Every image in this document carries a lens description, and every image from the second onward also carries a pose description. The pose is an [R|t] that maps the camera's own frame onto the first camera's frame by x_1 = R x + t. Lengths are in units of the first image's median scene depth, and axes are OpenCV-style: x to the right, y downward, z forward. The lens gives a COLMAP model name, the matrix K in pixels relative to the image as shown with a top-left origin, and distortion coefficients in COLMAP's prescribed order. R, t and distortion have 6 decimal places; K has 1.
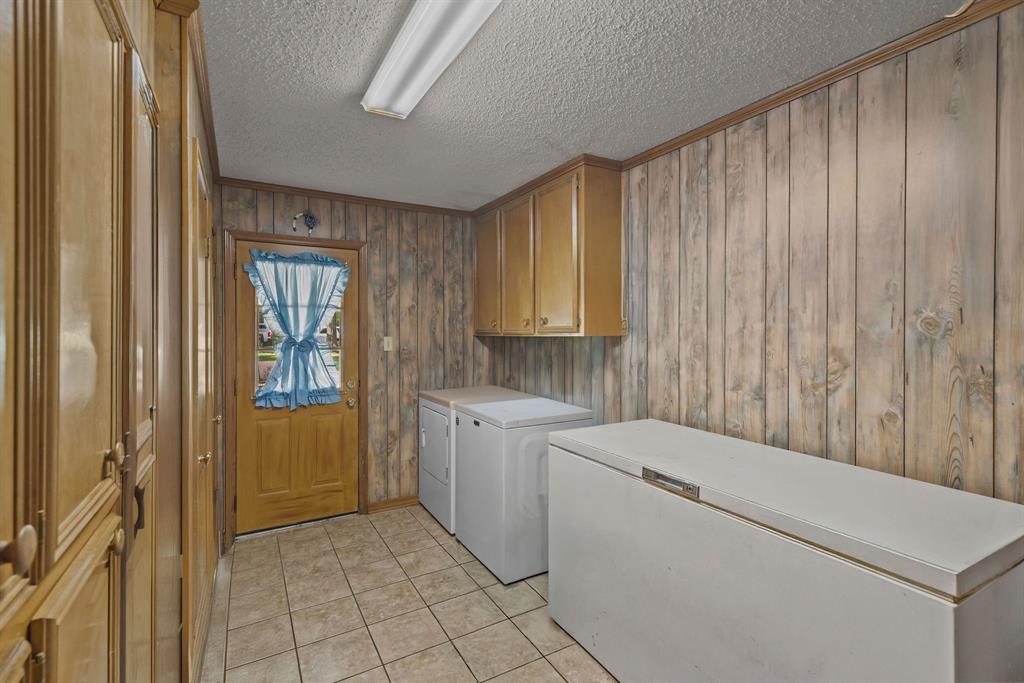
lens RADIAL K [[467.8, 0, 511.0], [0, 467.8, 331.5], [0, 0, 1]] dist [0.010939, -0.000265]
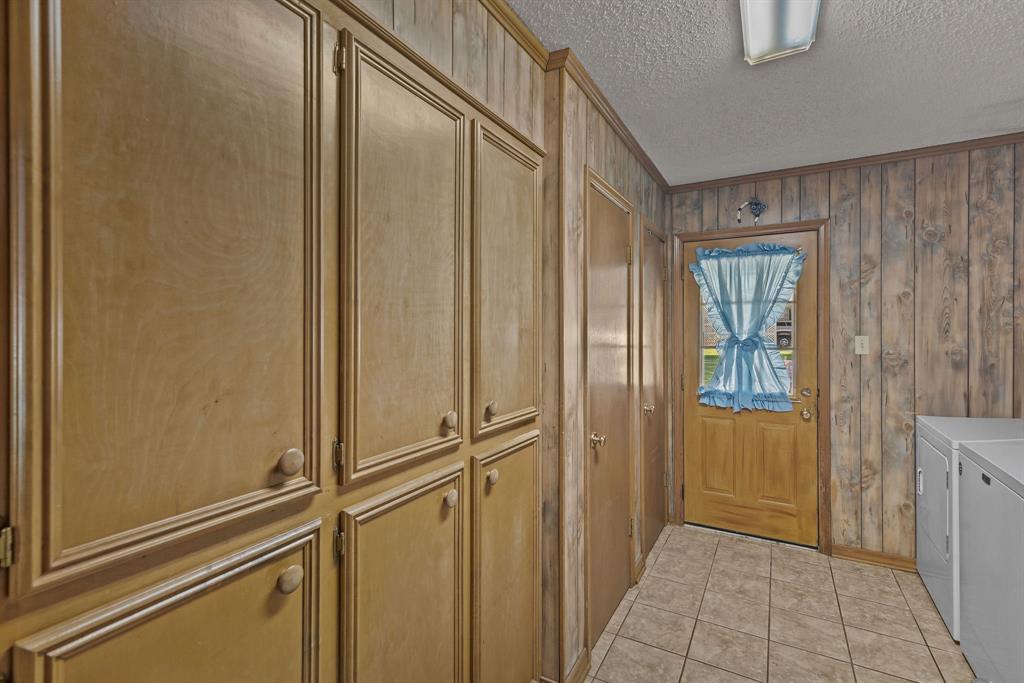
lens RADIAL K [[467.8, 0, 511.0], [0, 467.8, 331.5], [0, 0, 1]] dist [0.010939, -0.000265]
pose [[0.502998, 0.003245, -0.864282, 0.120195], [0.001658, 0.999987, 0.004720, -0.000828], [0.864286, -0.003807, 0.502986, 0.125577]]
